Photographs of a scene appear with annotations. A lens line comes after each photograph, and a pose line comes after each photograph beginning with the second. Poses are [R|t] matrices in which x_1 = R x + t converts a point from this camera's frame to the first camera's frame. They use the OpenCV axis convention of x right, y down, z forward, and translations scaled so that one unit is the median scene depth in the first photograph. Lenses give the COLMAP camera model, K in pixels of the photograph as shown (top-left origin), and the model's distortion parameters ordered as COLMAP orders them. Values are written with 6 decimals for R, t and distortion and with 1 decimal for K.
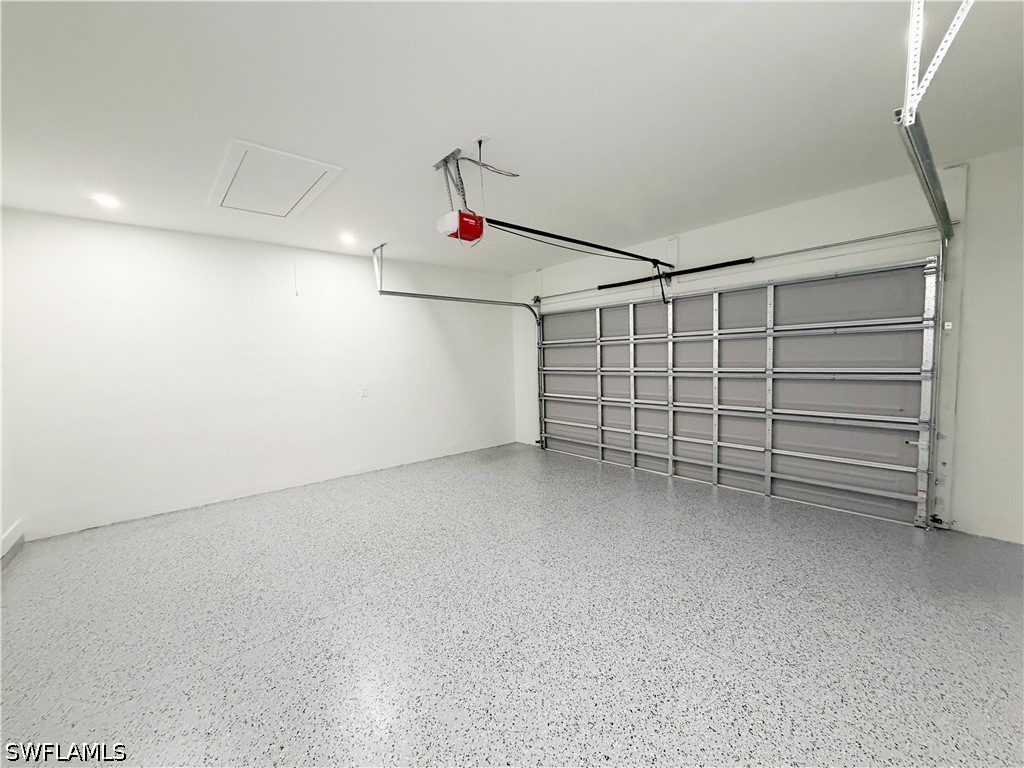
lens RADIAL K [[408.2, 0, 511.4], [0, 408.2, 384.9], [0, 0, 1]] dist [-0.000291, 0.000199]
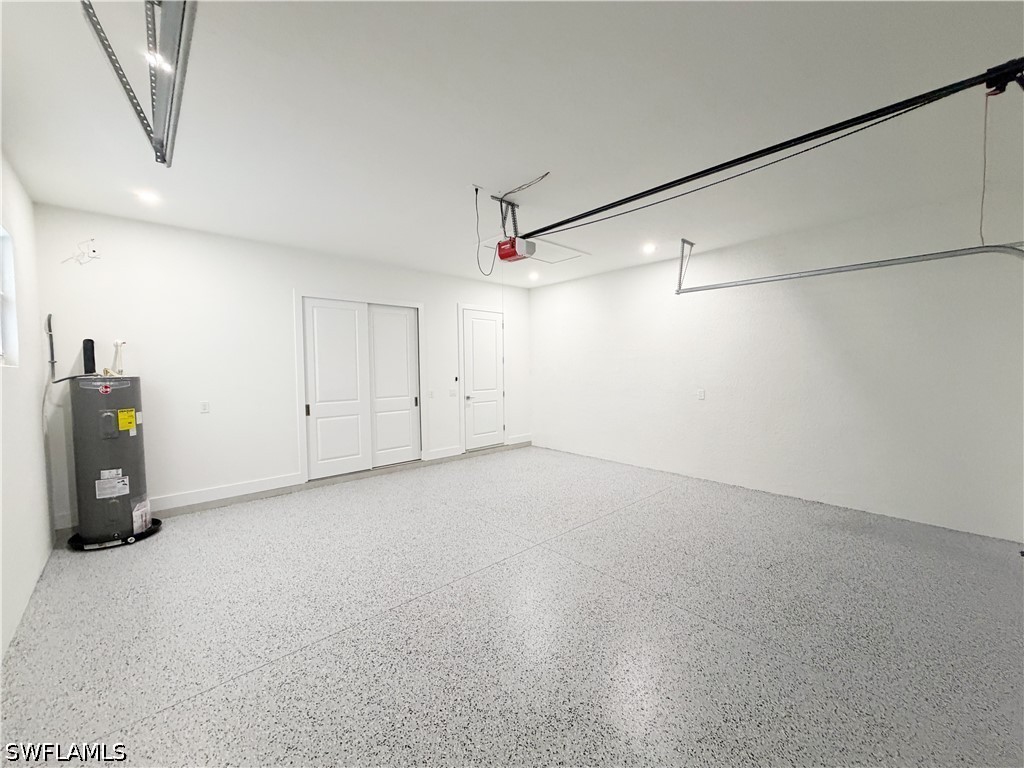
lens RADIAL K [[408.2, 0, 511.4], [0, 408.2, 384.9], [0, 0, 1]] dist [-0.000291, 0.000199]
pose [[0.031201, 0.076583, -0.996575, 0.779932], [-0.062053, 0.995285, 0.074542, -0.065952], [0.997585, 0.059515, 0.035806, 0.705550]]
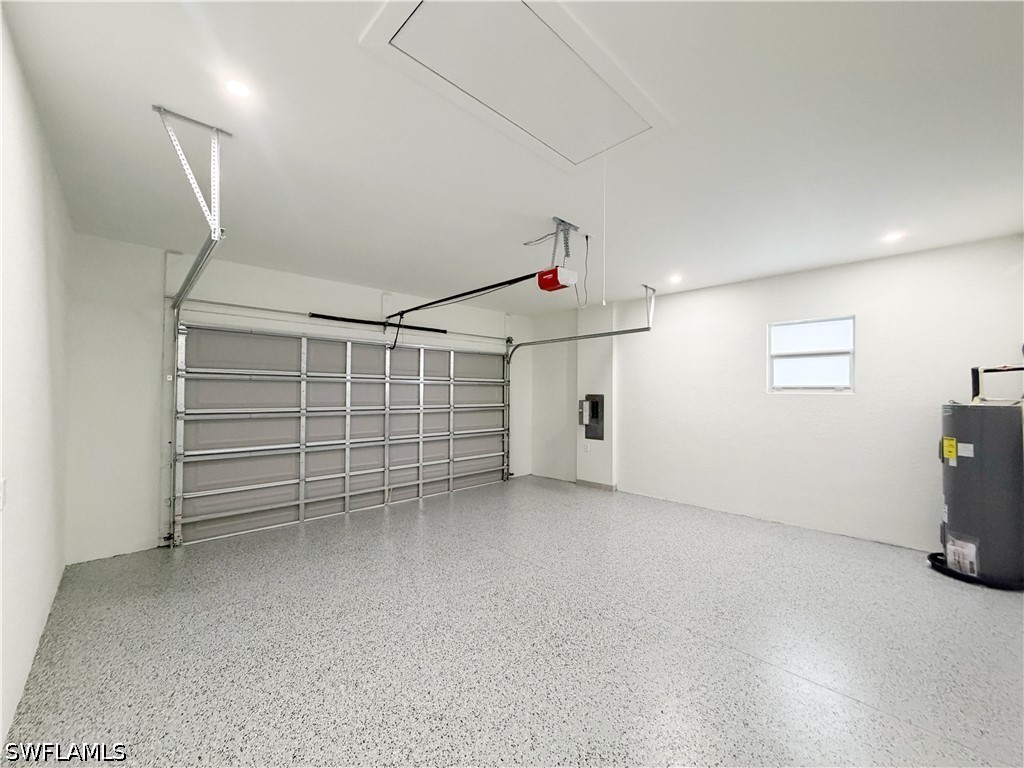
lens RADIAL K [[408.2, 0, 511.4], [0, 408.2, 384.9], [0, 0, 1]] dist [-0.000291, 0.000199]
pose [[-0.043440, 0.048318, 0.997887, -0.914022], [0.066544, 0.996752, -0.045366, -0.032014], [-0.996837, 0.064433, -0.046514, 0.869836]]
